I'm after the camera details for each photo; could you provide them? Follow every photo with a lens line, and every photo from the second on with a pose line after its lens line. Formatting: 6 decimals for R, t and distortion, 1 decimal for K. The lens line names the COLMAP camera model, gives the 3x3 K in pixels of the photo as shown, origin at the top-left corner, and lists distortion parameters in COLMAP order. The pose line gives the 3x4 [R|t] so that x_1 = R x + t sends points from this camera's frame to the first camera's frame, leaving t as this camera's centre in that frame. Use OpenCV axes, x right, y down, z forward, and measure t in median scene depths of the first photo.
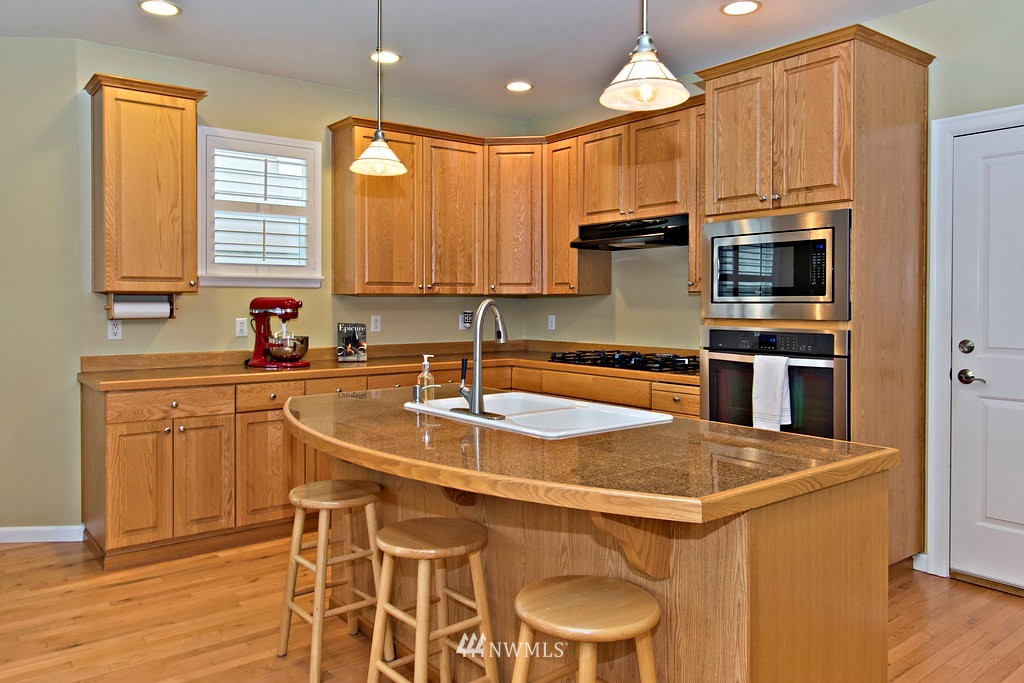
lens RADIAL K [[747.0, 0, 512.8], [0, 747.0, 305.7], [0, 0, 1]] dist [-0.000233, -0.004026]
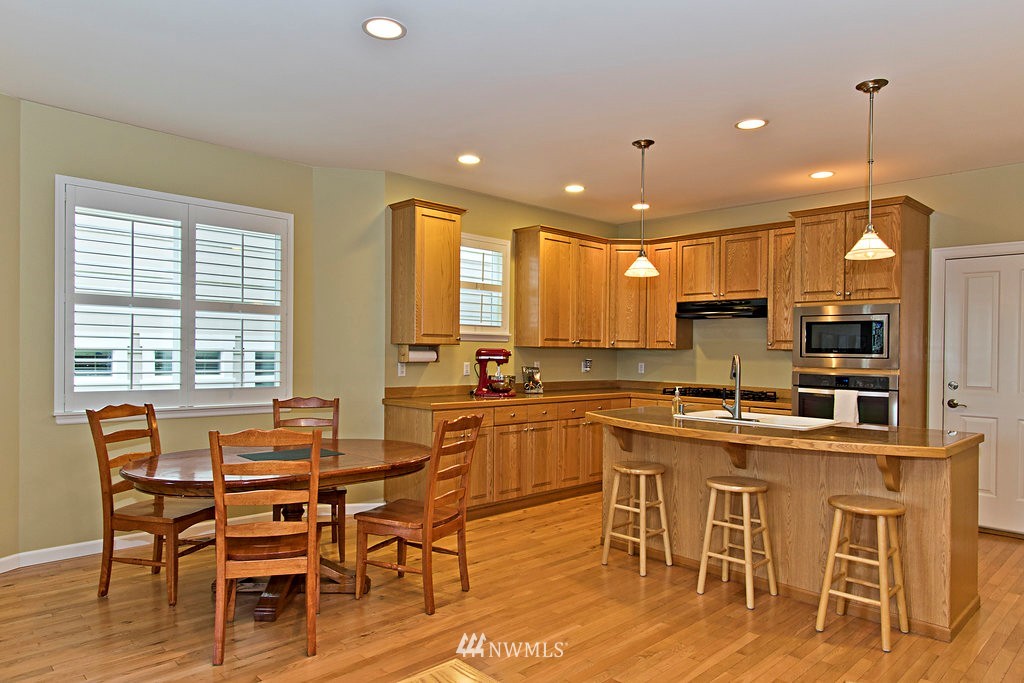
lens RADIAL K [[658.0, 0, 511.2], [0, 658.0, 345.7], [0, 0, 1]] dist [-0.003189, 0.001904]
pose [[0.993699, 0.016006, 0.110930, -0.453599], [-0.014820, 0.999824, -0.011508, -0.002473], [-0.111094, 0.009792, 0.993762, -0.296792]]
